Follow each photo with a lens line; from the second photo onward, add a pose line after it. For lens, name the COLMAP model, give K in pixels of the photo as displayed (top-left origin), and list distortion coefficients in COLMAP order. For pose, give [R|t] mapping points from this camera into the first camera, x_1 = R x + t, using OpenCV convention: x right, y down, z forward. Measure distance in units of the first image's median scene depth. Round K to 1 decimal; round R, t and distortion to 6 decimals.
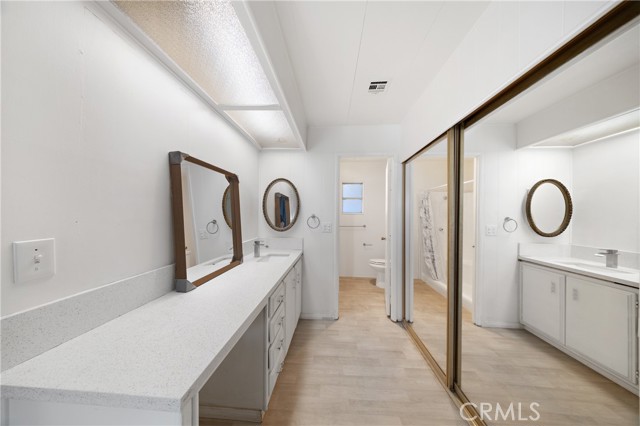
lens RADIAL K [[185.6, 0, 320.6], [0, 185.6, 216.2], [0, 0, 1]] dist [0.001592, -0.000047]
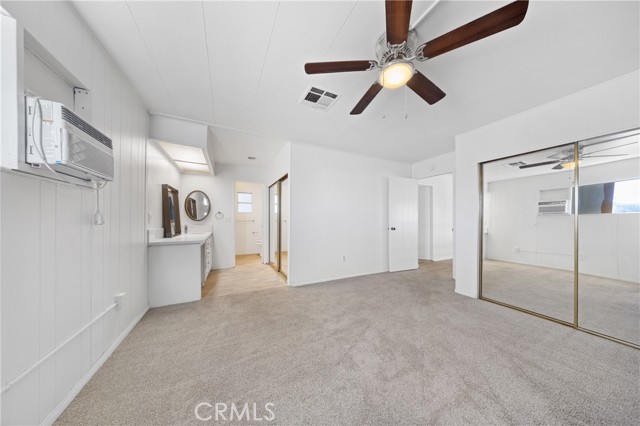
lens RADIAL K [[185.6, 0, 322.0], [0, 185.6, 218.4], [0, 0, 1]] dist [0.001592, -0.000047]
pose [[0.862130, -0.006579, 0.506645, -0.094074], [0.009418, 0.999951, -0.003041, 0.071983], [-0.506600, 0.007393, 0.862149, -1.060682]]
